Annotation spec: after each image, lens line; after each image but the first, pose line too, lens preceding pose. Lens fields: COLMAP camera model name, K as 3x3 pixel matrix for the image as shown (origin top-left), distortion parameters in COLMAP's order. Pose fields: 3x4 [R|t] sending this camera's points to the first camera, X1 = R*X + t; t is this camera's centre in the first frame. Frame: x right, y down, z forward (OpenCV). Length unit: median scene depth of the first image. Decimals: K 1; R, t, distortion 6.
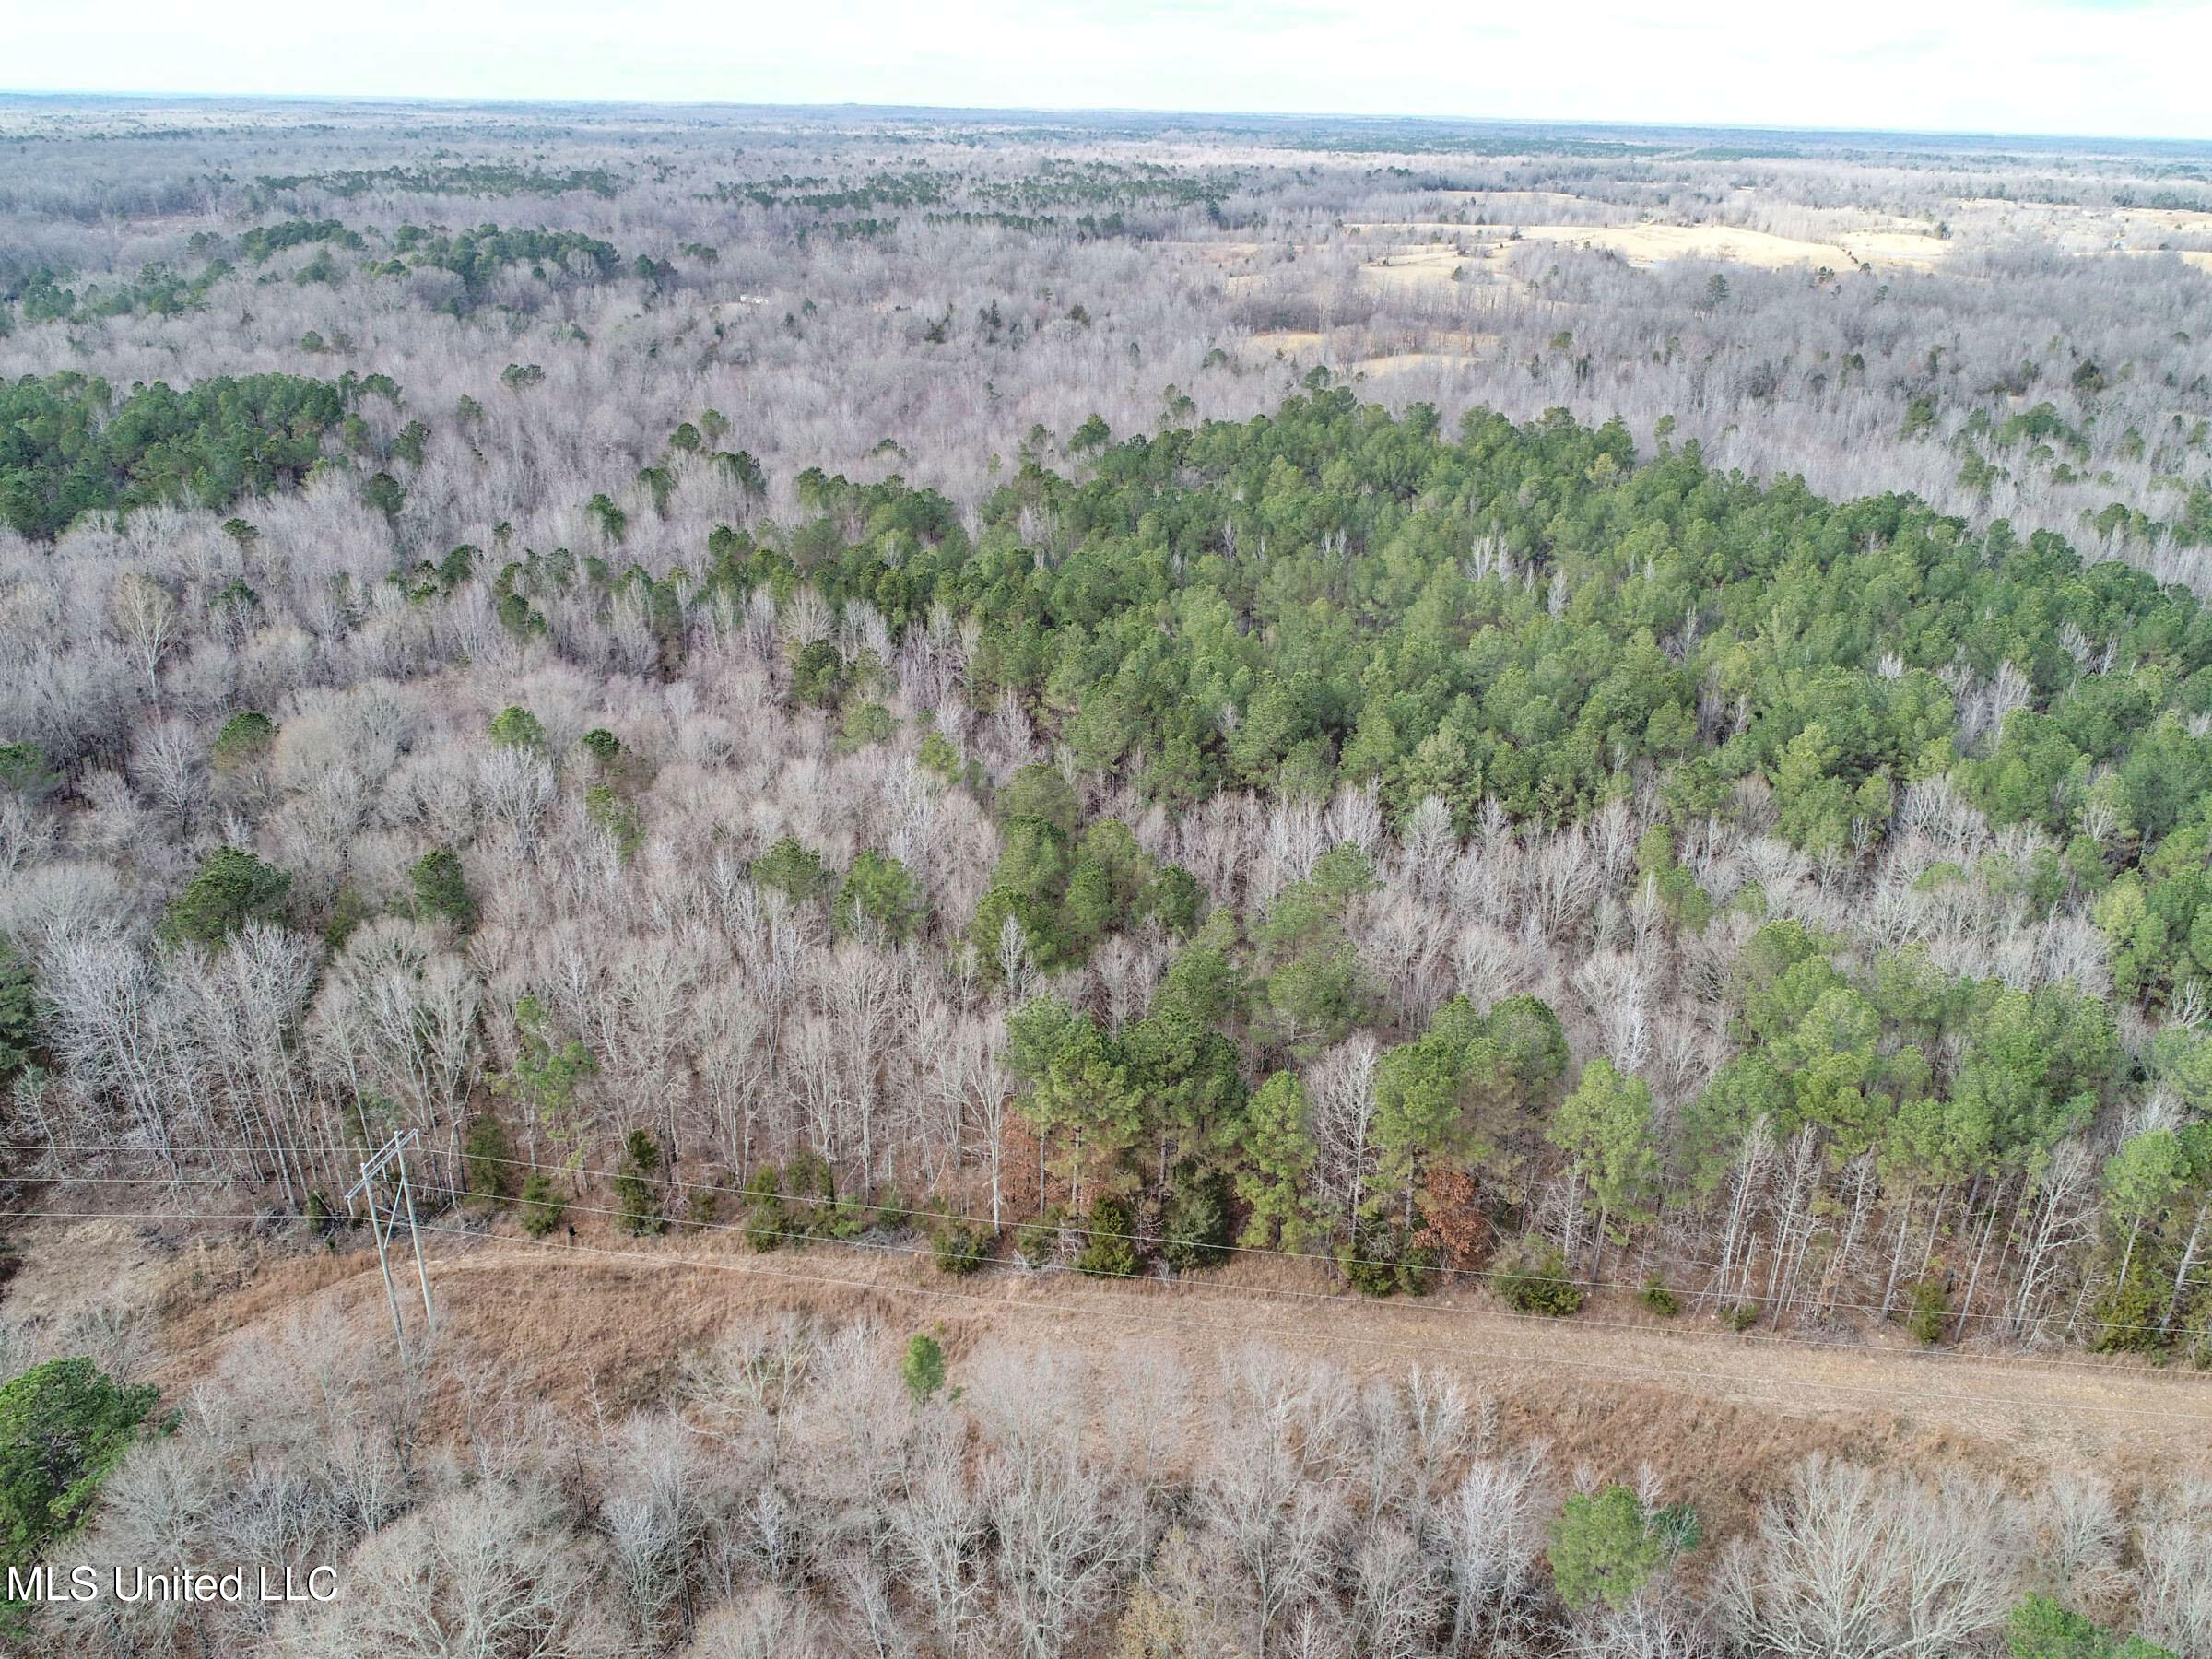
lens RADIAL K [[1671.9, 0, 1124.2], [0, 1671.9, 811.8], [0, 0, 1]] dist [-0.000745, -0.005234]
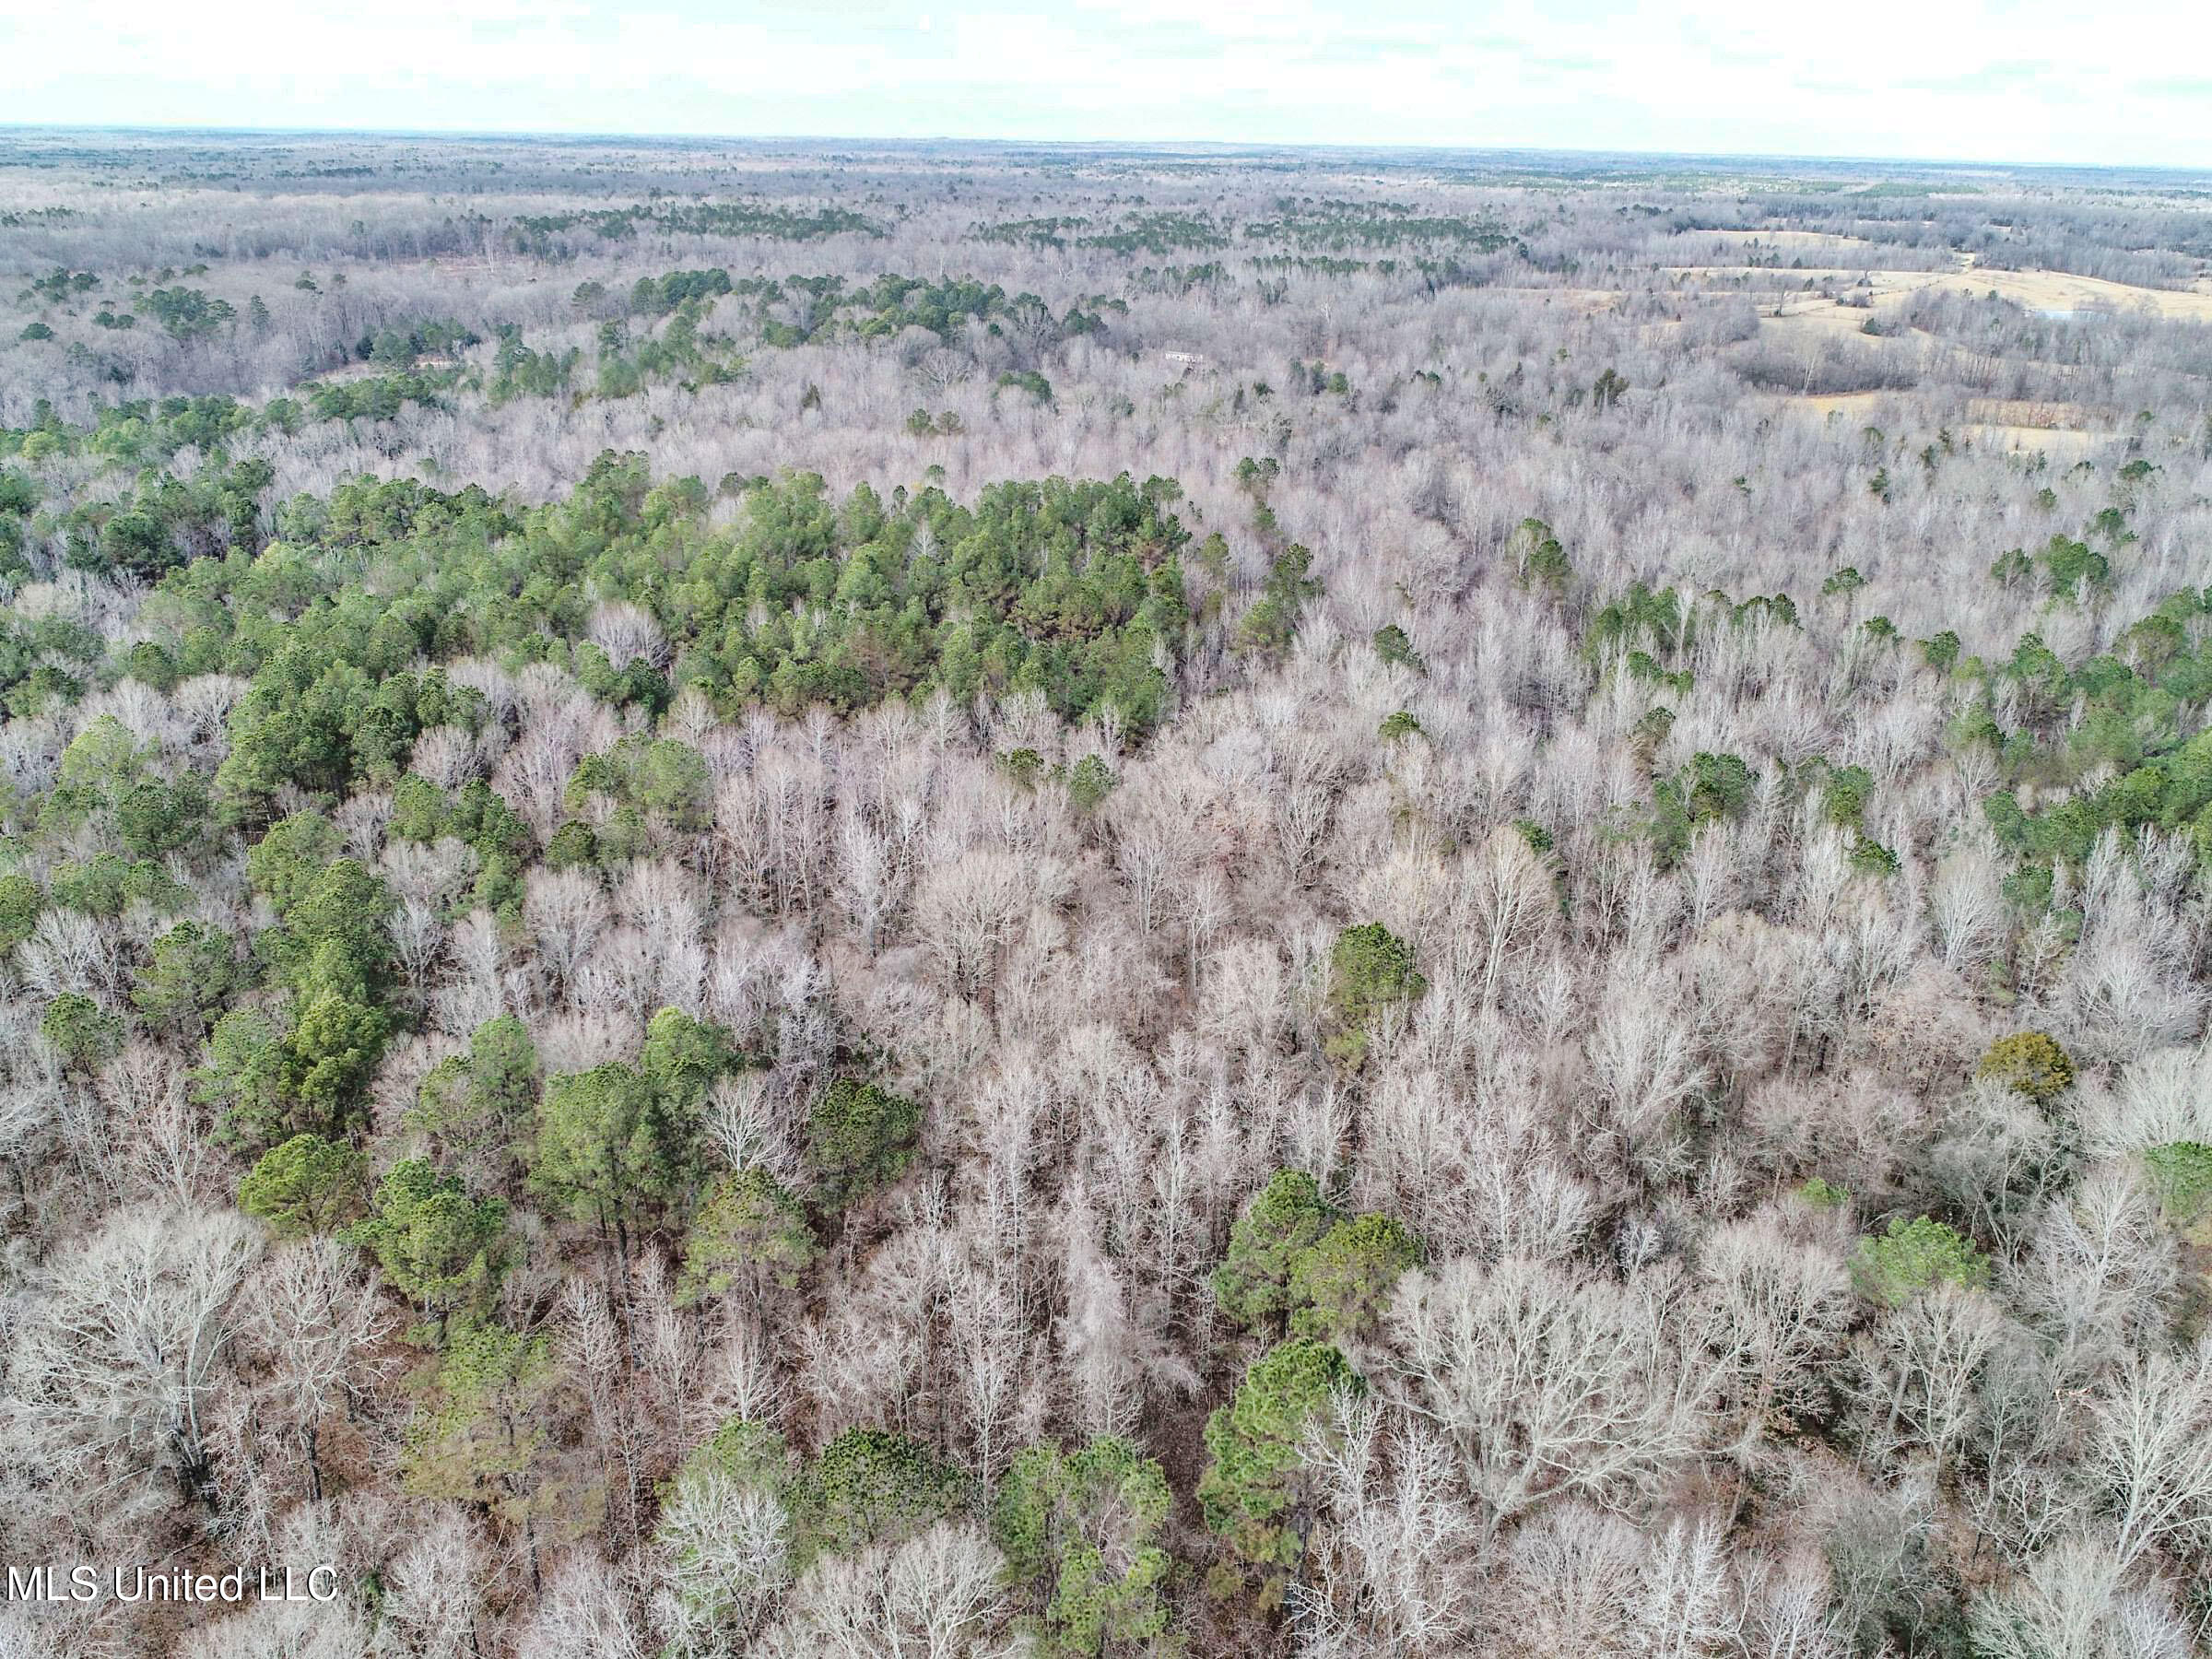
lens RADIAL K [[1671.9, 0, 1112.9], [0, 1671.9, 837.5], [0, 0, 1]] dist [-0.000745, -0.005234]
pose [[0.998898, 0.016093, -0.044091, -0.443211], [-0.016266, 0.999861, -0.003585, -0.081862], [0.044027, 0.004298, 0.999021, 0.176001]]
